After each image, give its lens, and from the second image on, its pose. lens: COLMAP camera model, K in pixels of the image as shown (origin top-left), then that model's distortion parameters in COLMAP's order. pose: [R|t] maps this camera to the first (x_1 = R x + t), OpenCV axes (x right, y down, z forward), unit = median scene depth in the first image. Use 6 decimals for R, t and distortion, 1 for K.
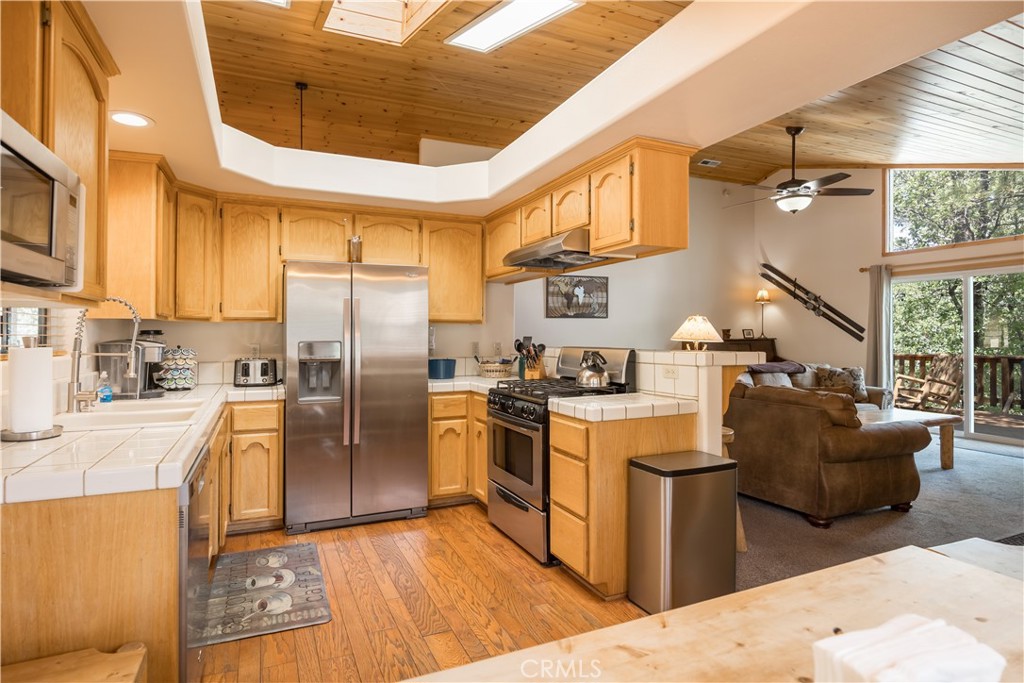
lens RADIAL K [[524.7, 0, 529.5], [0, 524.7, 323.3], [0, 0, 1]] dist [-0.009141, -0.001937]
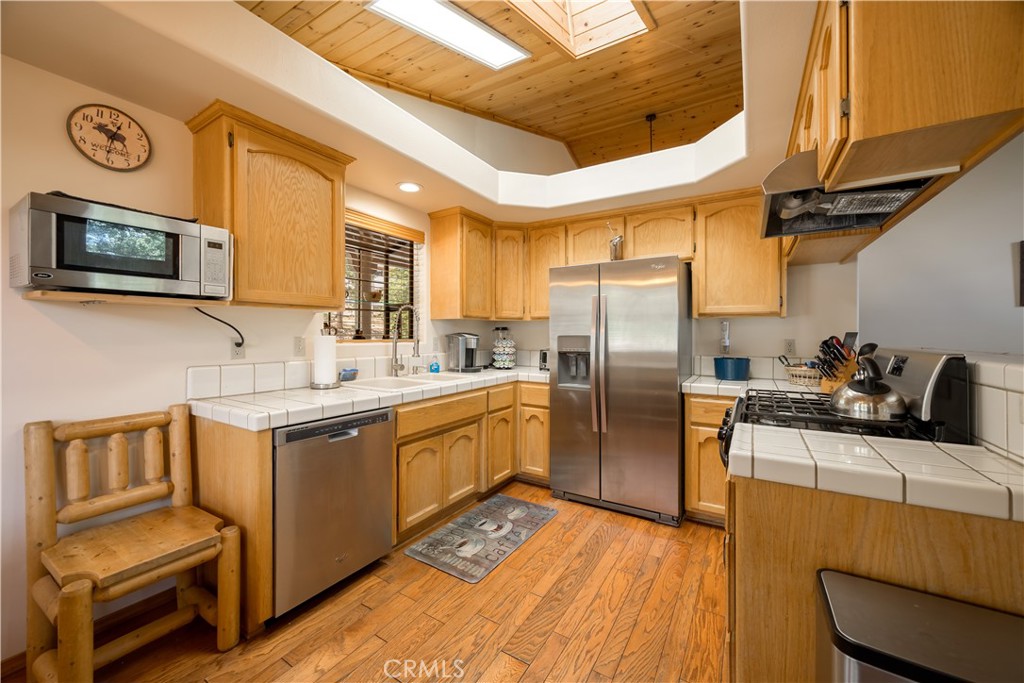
lens RADIAL K [[410.3, 0, 501.1], [0, 410.3, 328.3], [0, 0, 1]] dist [0.001113, 0.000252]
pose [[0.544284, -0.005739, -0.838881, 0.268440], [0.015133, 0.999881, 0.002978, 0.014462], [0.838764, -0.014316, 0.544306, 0.396300]]
